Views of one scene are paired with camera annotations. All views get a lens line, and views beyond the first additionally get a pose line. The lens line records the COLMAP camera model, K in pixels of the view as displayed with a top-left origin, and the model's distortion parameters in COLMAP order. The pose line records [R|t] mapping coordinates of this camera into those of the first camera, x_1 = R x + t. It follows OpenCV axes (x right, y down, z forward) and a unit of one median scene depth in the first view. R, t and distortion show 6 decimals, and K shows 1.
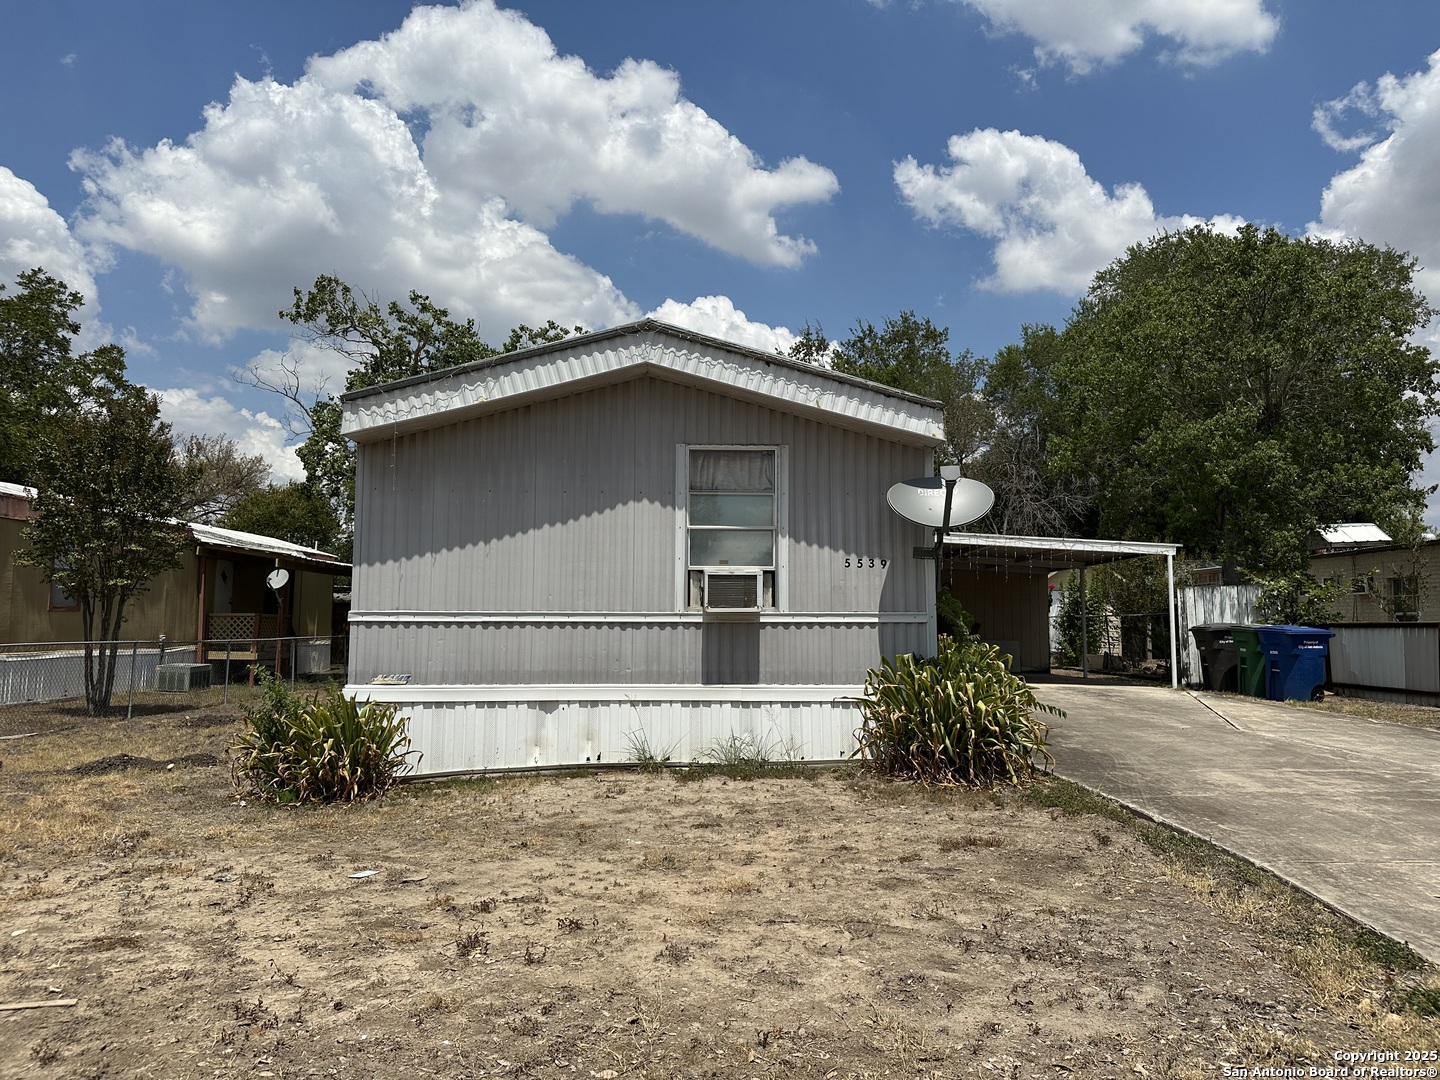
lens RADIAL K [[997.3, 0, 720.0], [0, 997.3, 540.0], [0, 0, 1]] dist [0.105678, -0.116854]
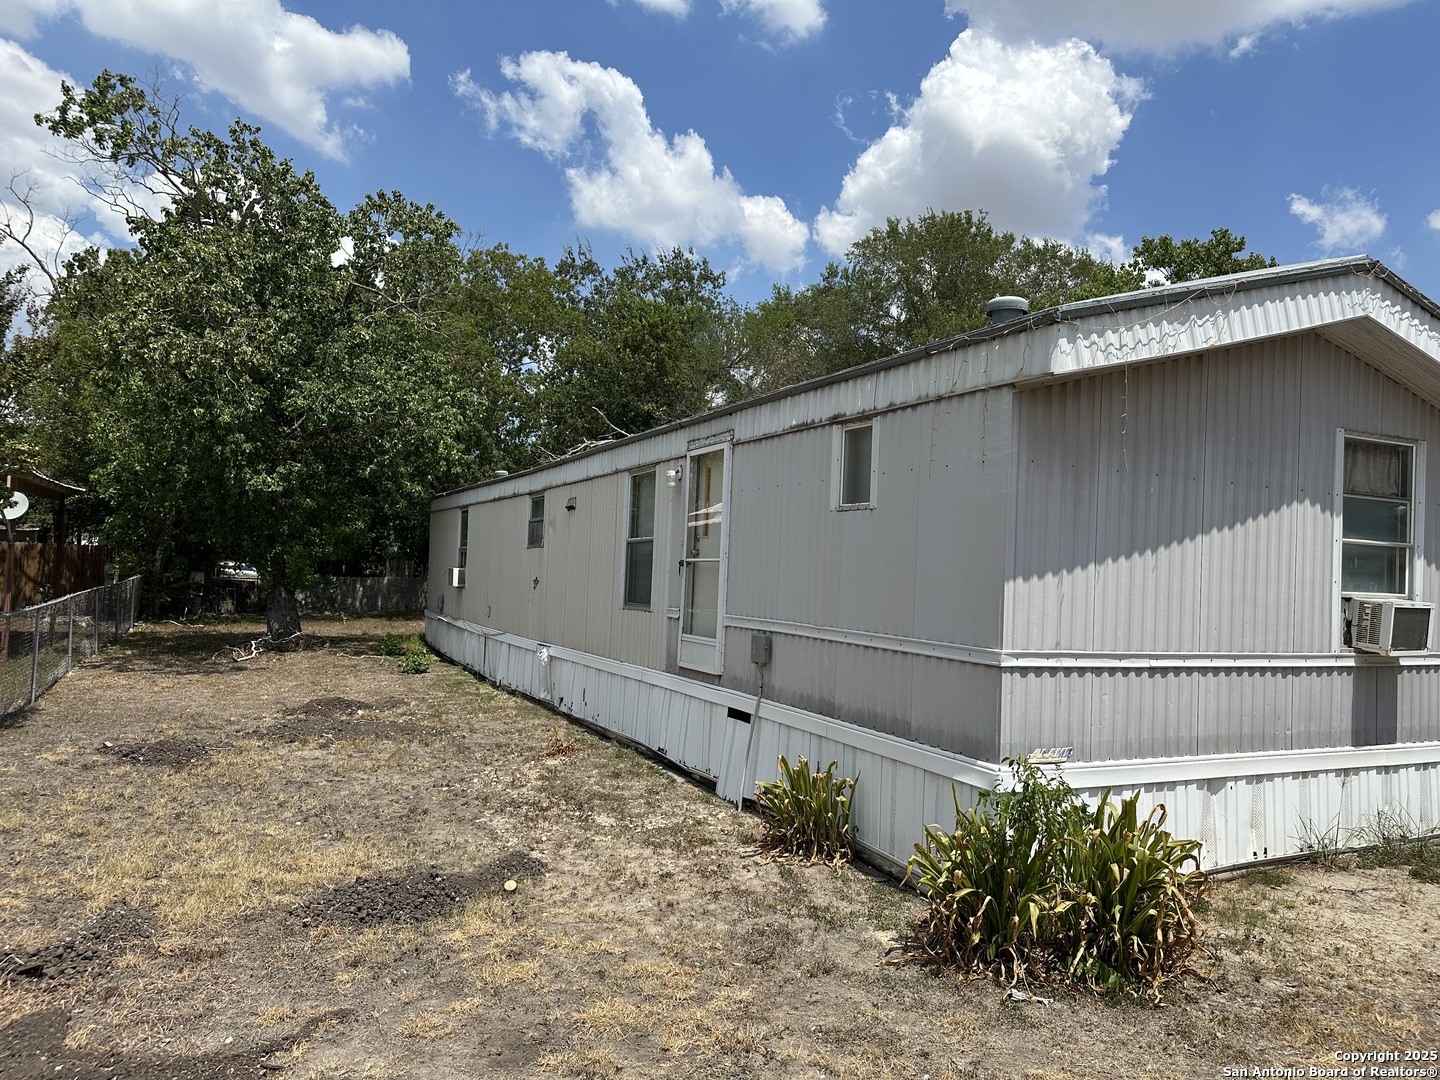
lens RADIAL K [[982.7, 0, 720.0], [0, 982.7, 540.0], [0, 0, 1]] dist [0.095023, -0.102738]
pose [[0.915387, 0.044960, 0.400057, -0.776417], [-0.073423, 0.995722, 0.056097, -0.021423], [-0.395823, -0.080724, 0.914772, 0.497076]]
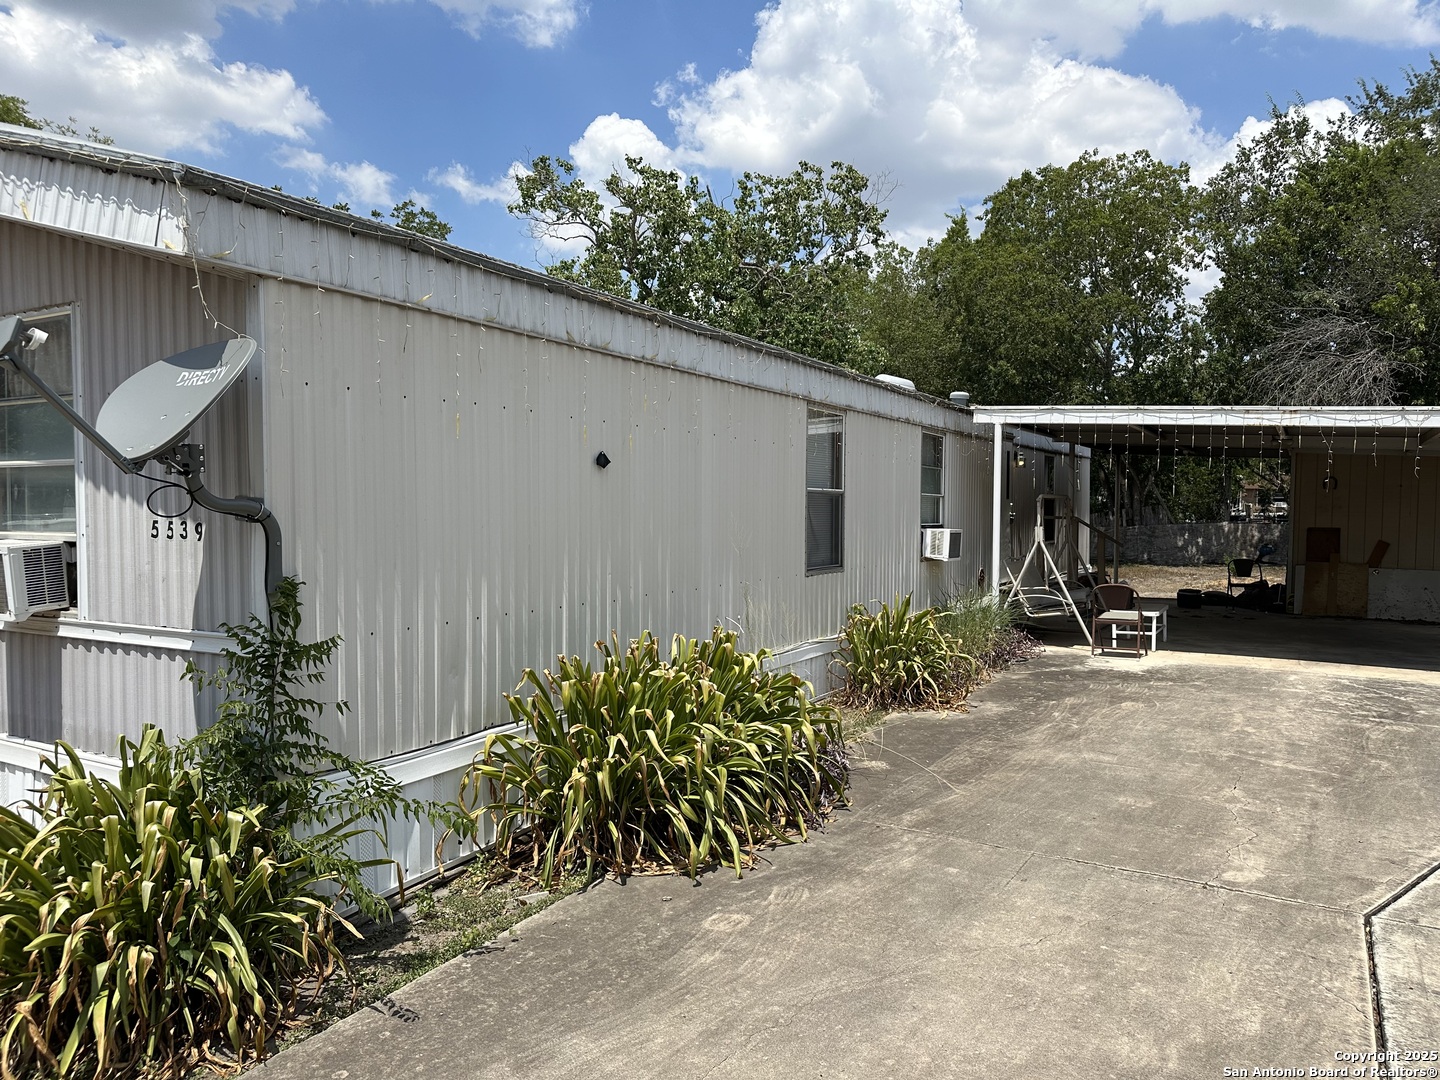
lens RADIAL K [[997.3, 0, 720.0], [0, 997.3, 540.0], [0, 0, 1]] dist [0.105678, -0.116854]
pose [[0.847598, 0.017617, -0.530346, 0.648059], [0.046502, 0.993138, 0.107309, -0.013302], [0.528597, -0.115617, 0.840962, 0.729465]]
